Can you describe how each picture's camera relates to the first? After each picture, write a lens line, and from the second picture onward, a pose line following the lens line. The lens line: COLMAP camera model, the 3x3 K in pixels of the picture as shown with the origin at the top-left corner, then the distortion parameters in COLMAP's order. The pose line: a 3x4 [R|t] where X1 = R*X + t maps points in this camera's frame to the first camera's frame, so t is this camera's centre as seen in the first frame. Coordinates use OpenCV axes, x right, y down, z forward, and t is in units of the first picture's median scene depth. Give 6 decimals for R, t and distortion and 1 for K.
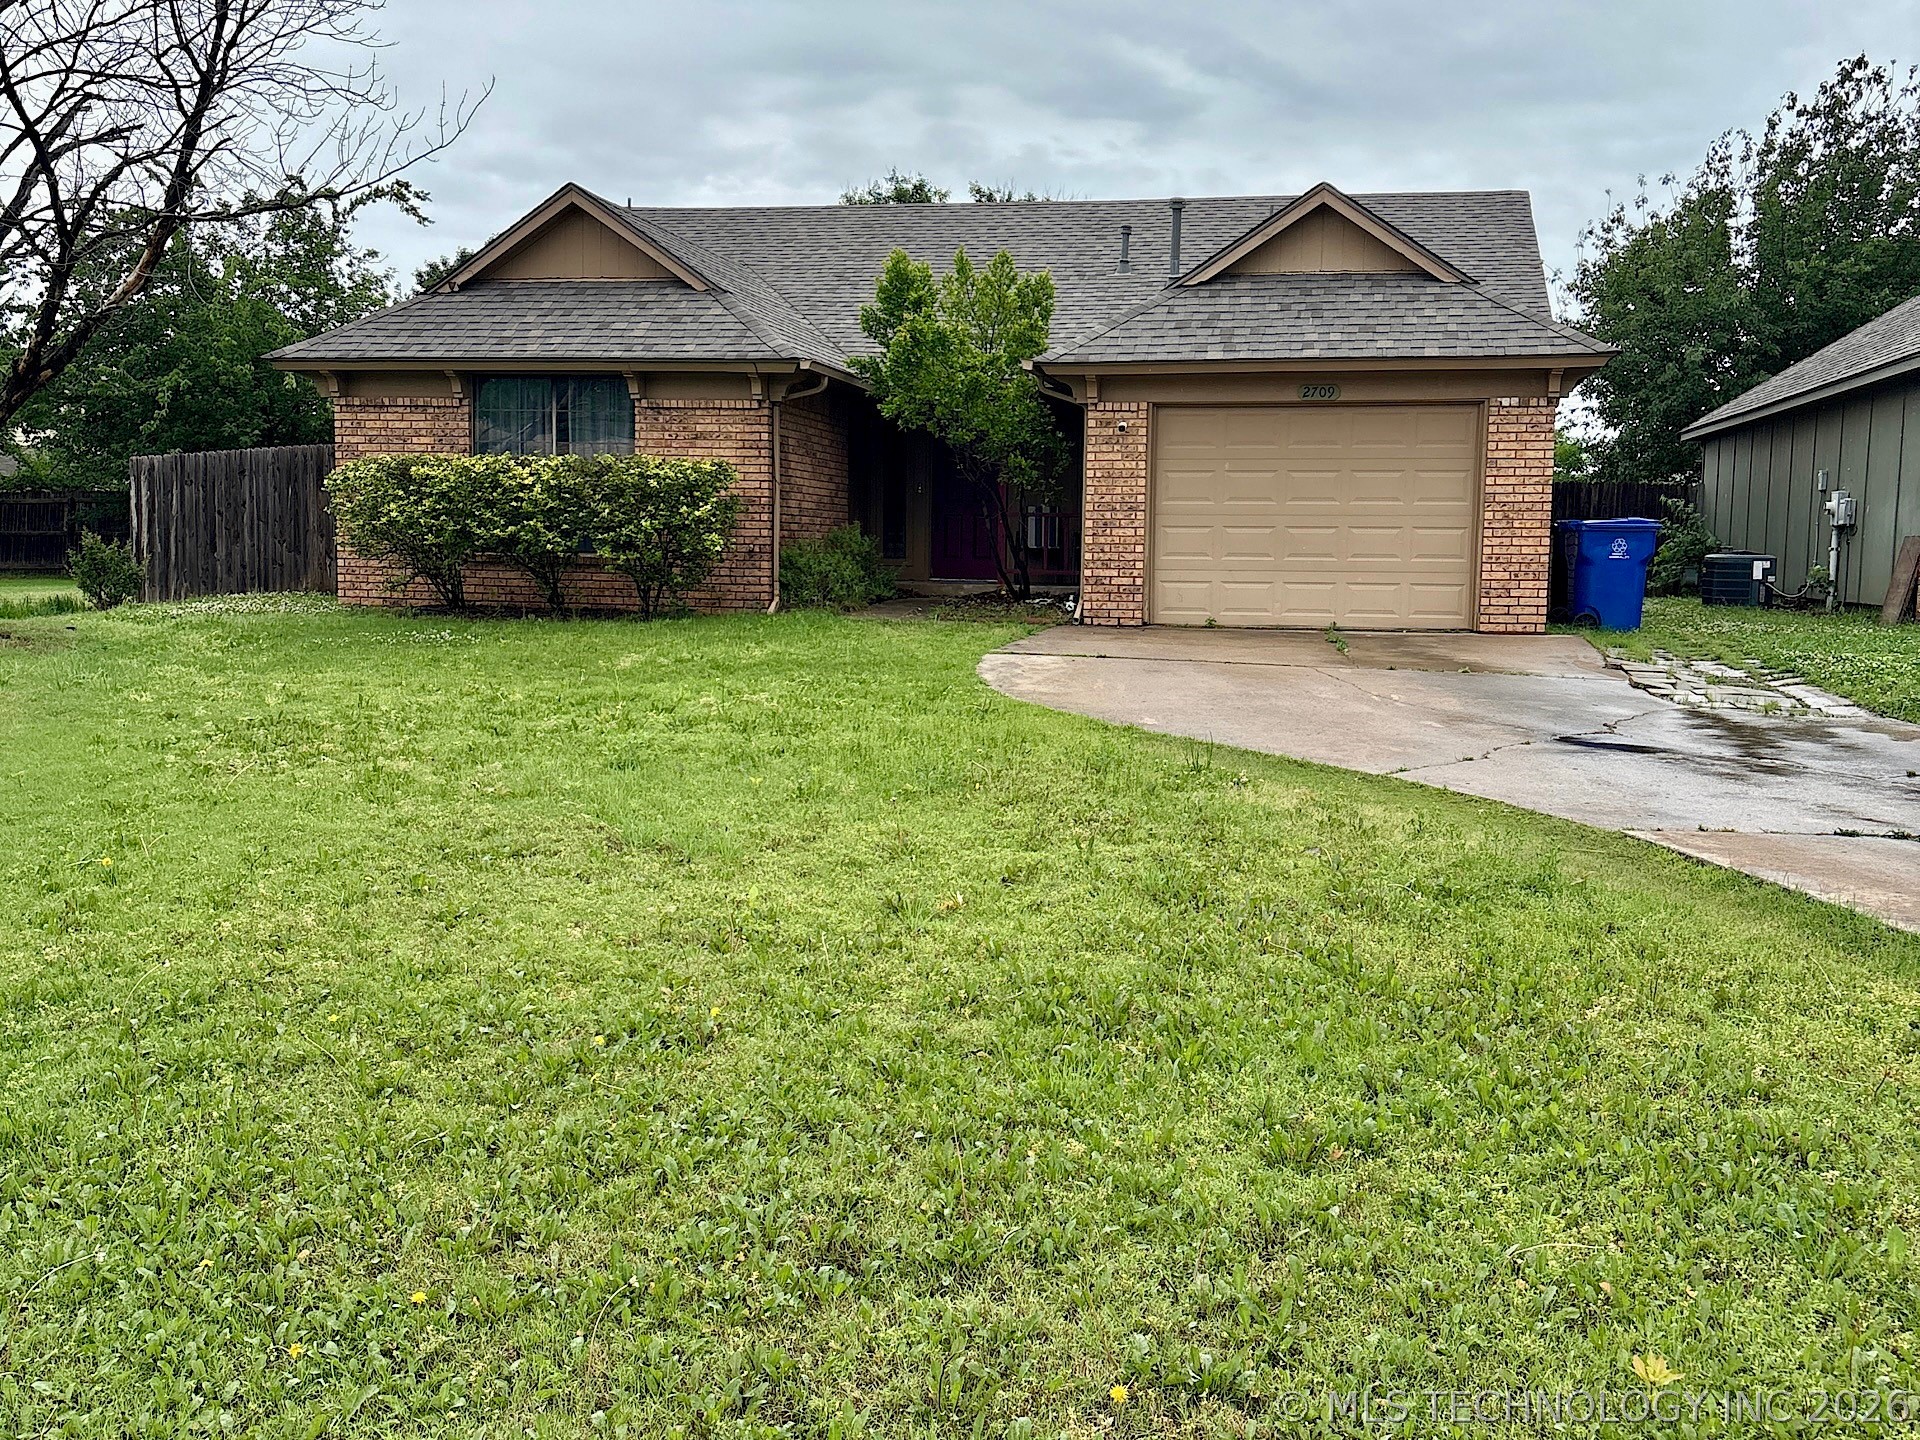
lens RADIAL K [[1899.3, 0, 959.0], [0, 1899.3, 758.6], [0, 0, 1]] dist [0.075211, 0.000000]
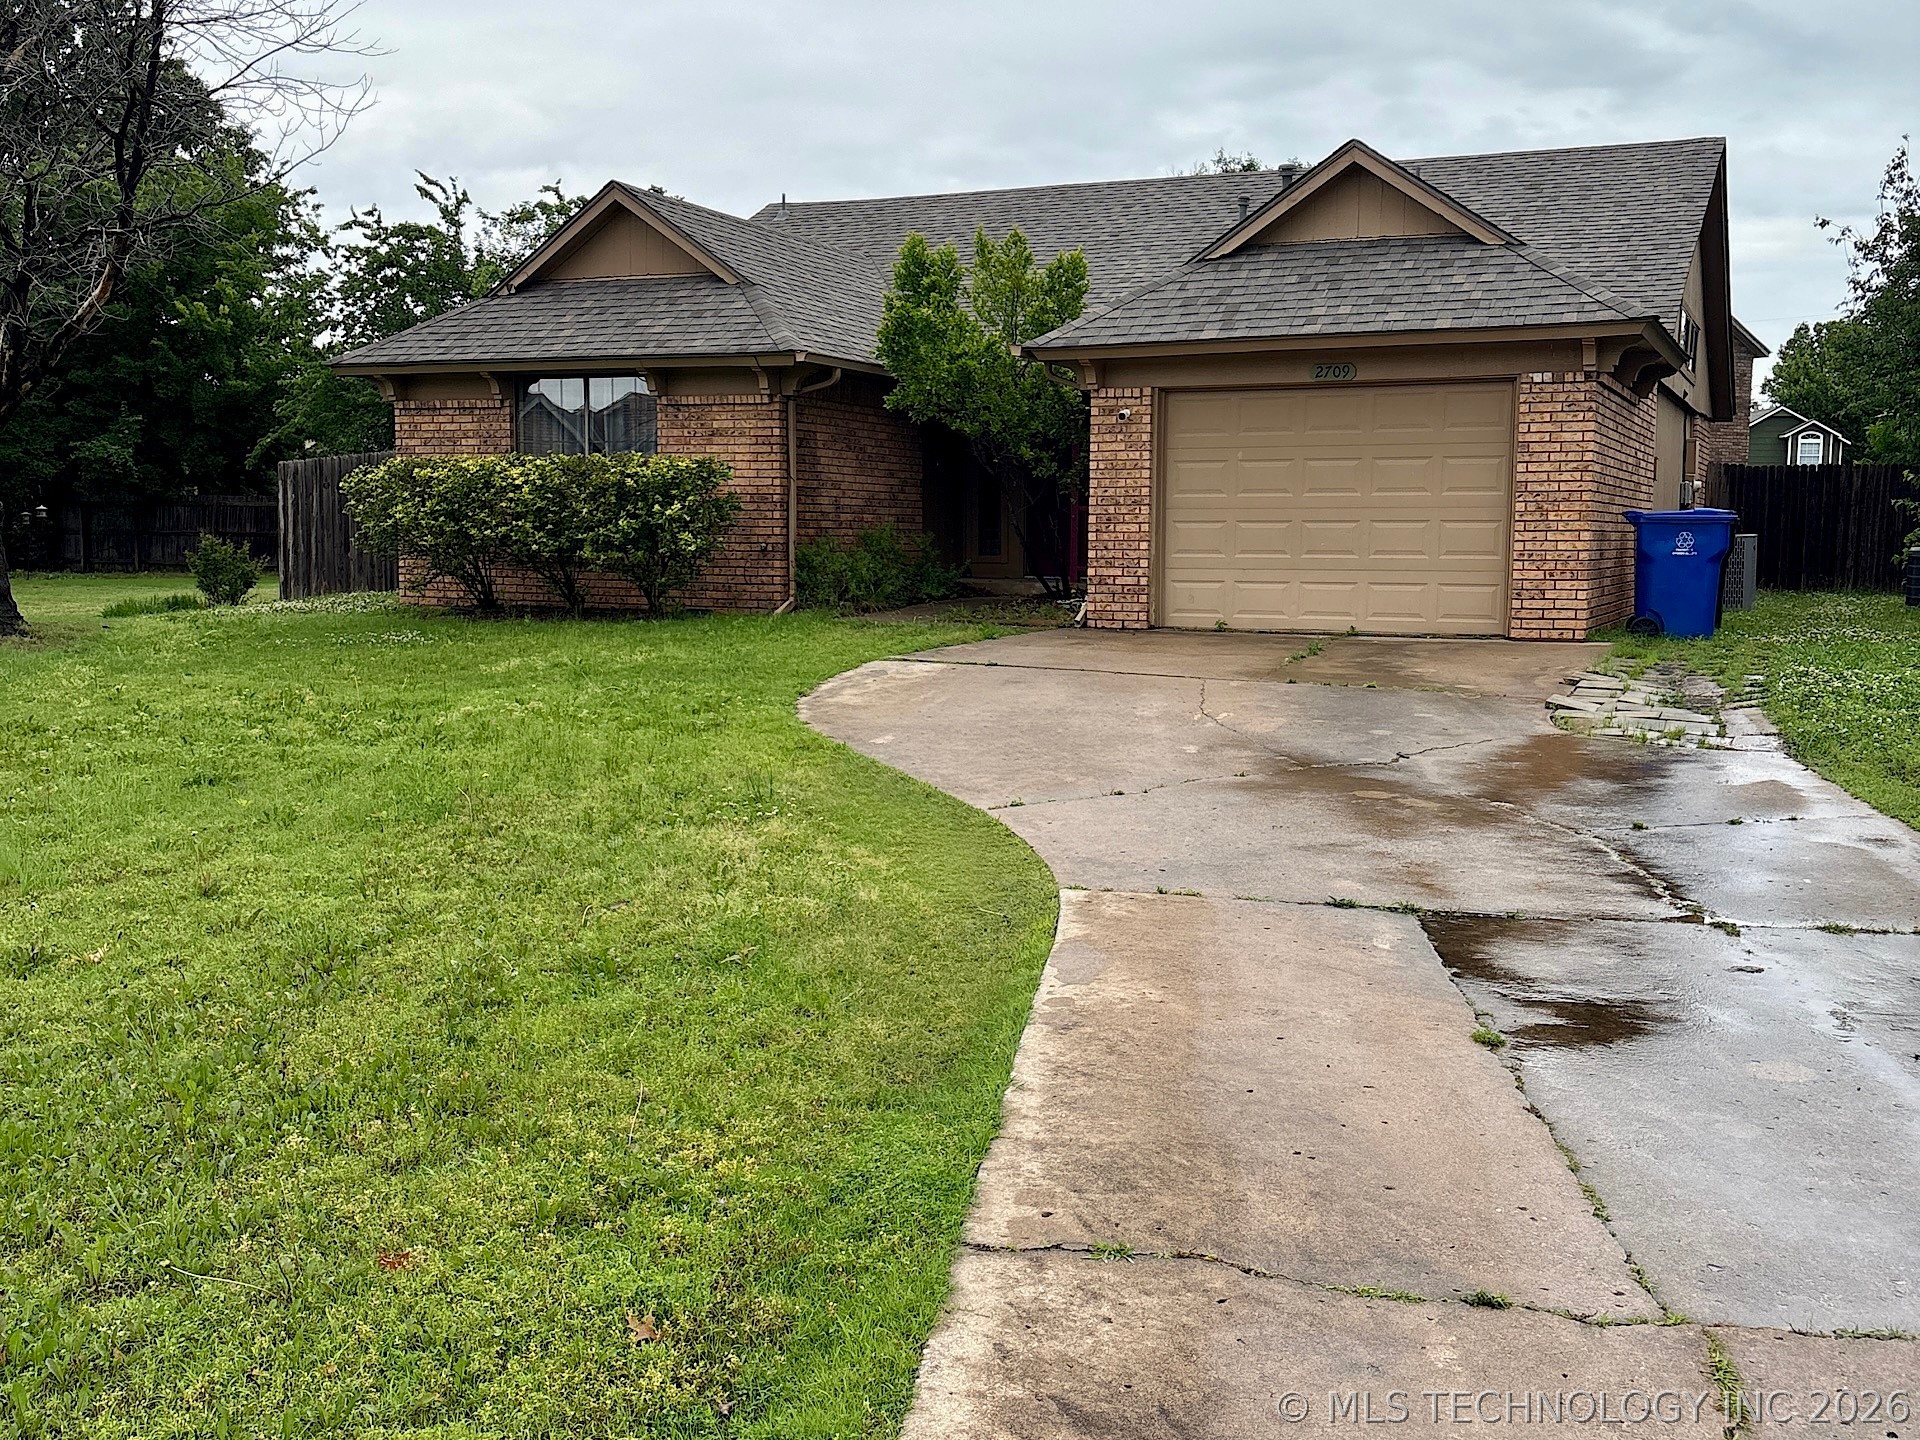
lens RADIAL K [[1899.3, 0, 969.2], [0, 1899.3, 737.3], [0, 0, 1]] dist [0.075211, 0.000000]
pose [[0.974888, 0.017603, -0.222000, 0.213313], [-0.019035, 0.999810, -0.004311, -0.011344], [0.221882, 0.008429, 0.975037, 0.078393]]
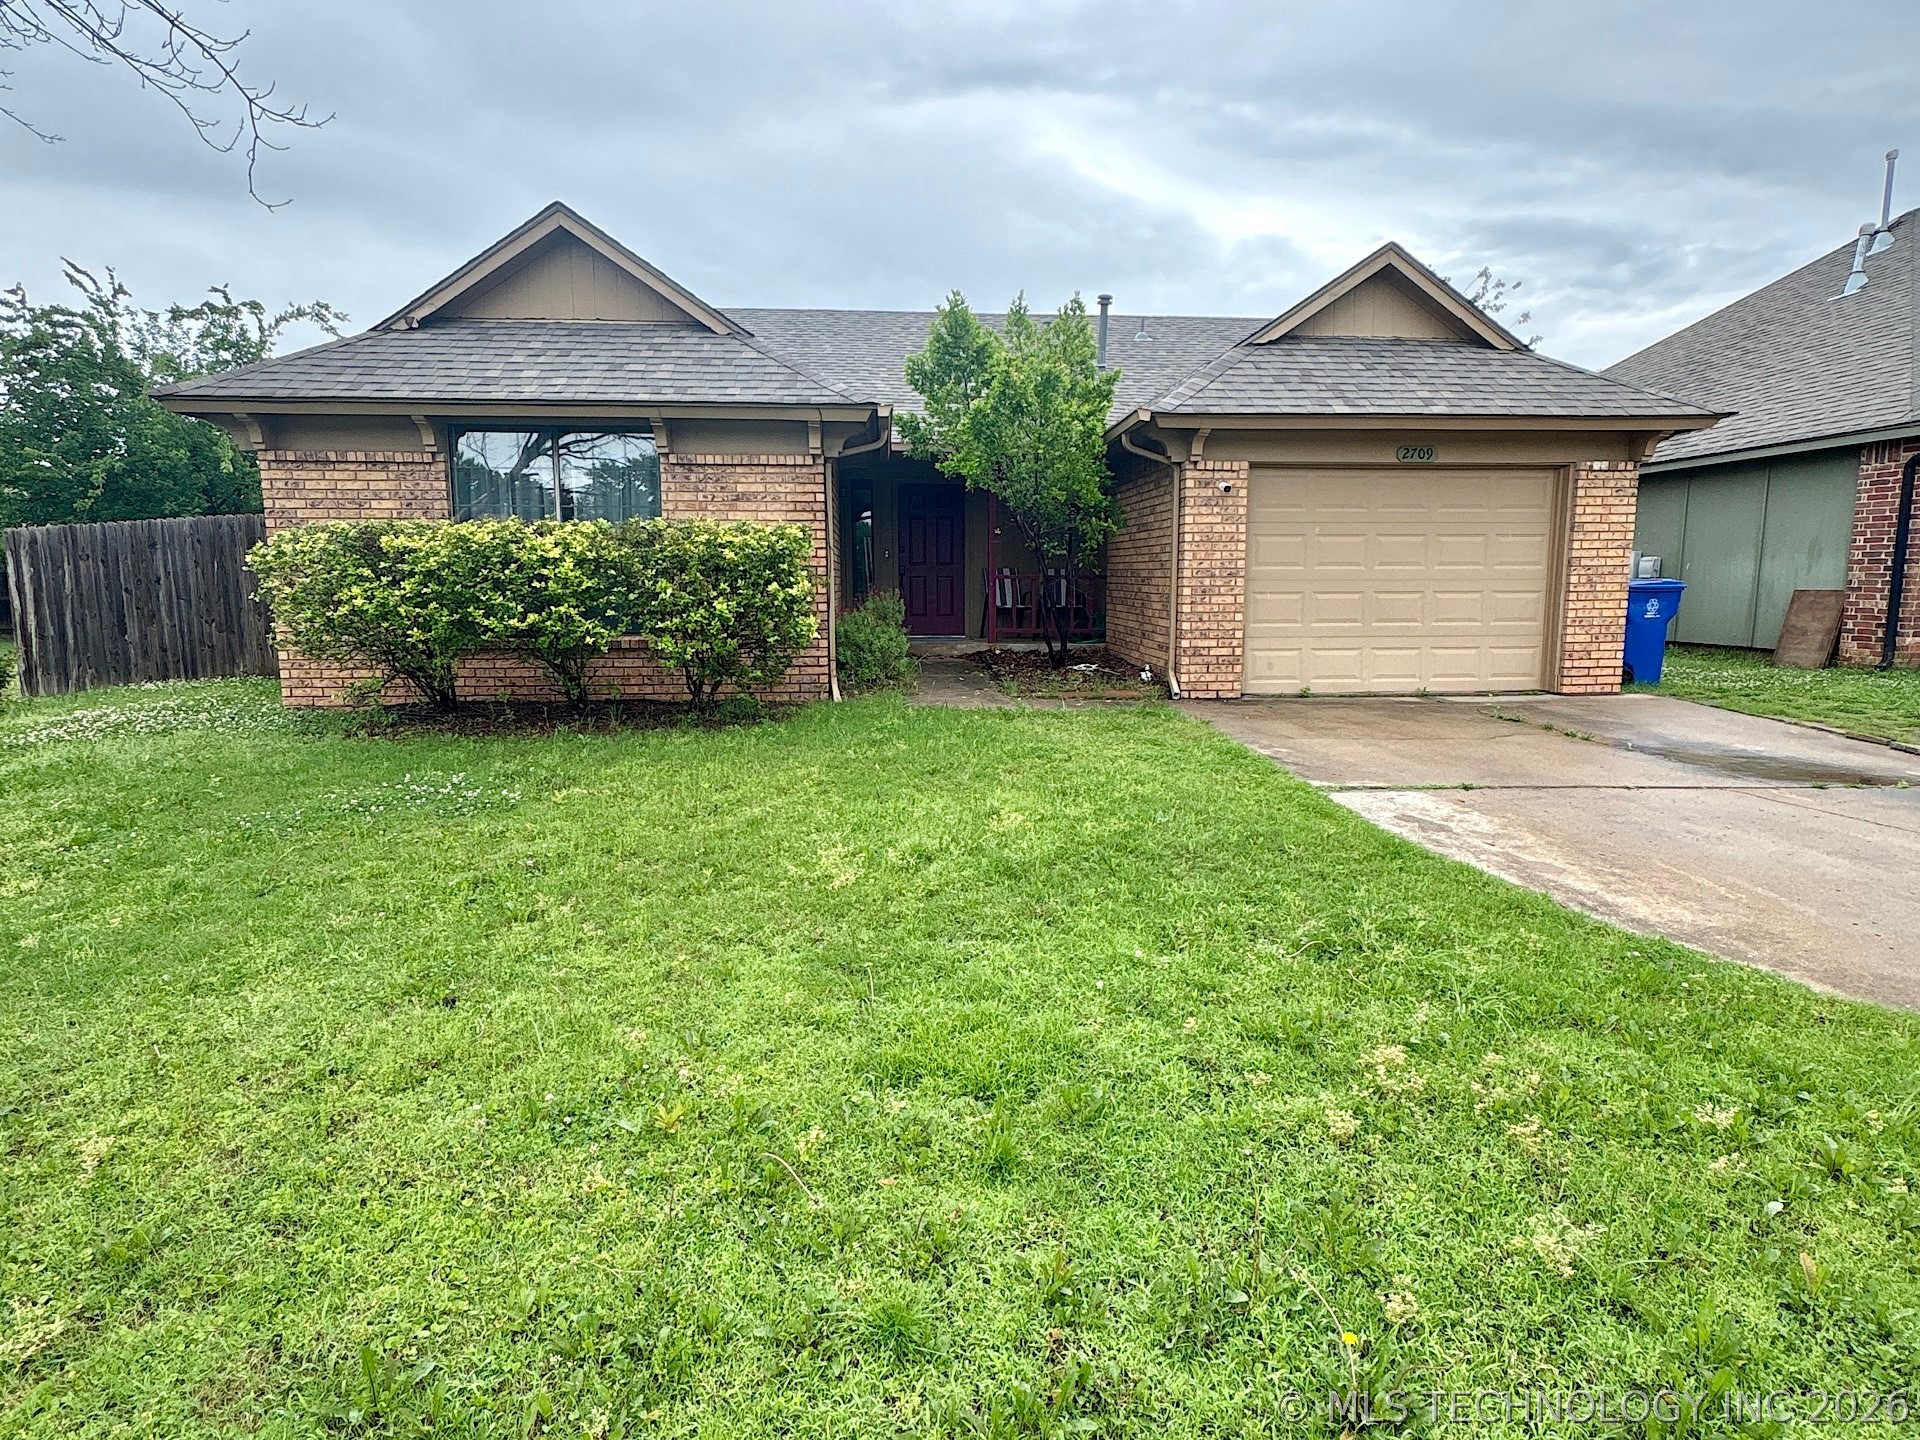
lens RADIAL K [[1009.7, 0, 964.3], [0, 1009.7, 725.5], [0, 0, 1]] dist [-0.007811, 0.006040]
pose [[0.961337, -0.055402, 0.269742, -0.170412], [0.046061, 0.998103, 0.040841, -0.081266], [-0.271494, -0.026837, 0.962066, 0.538031]]
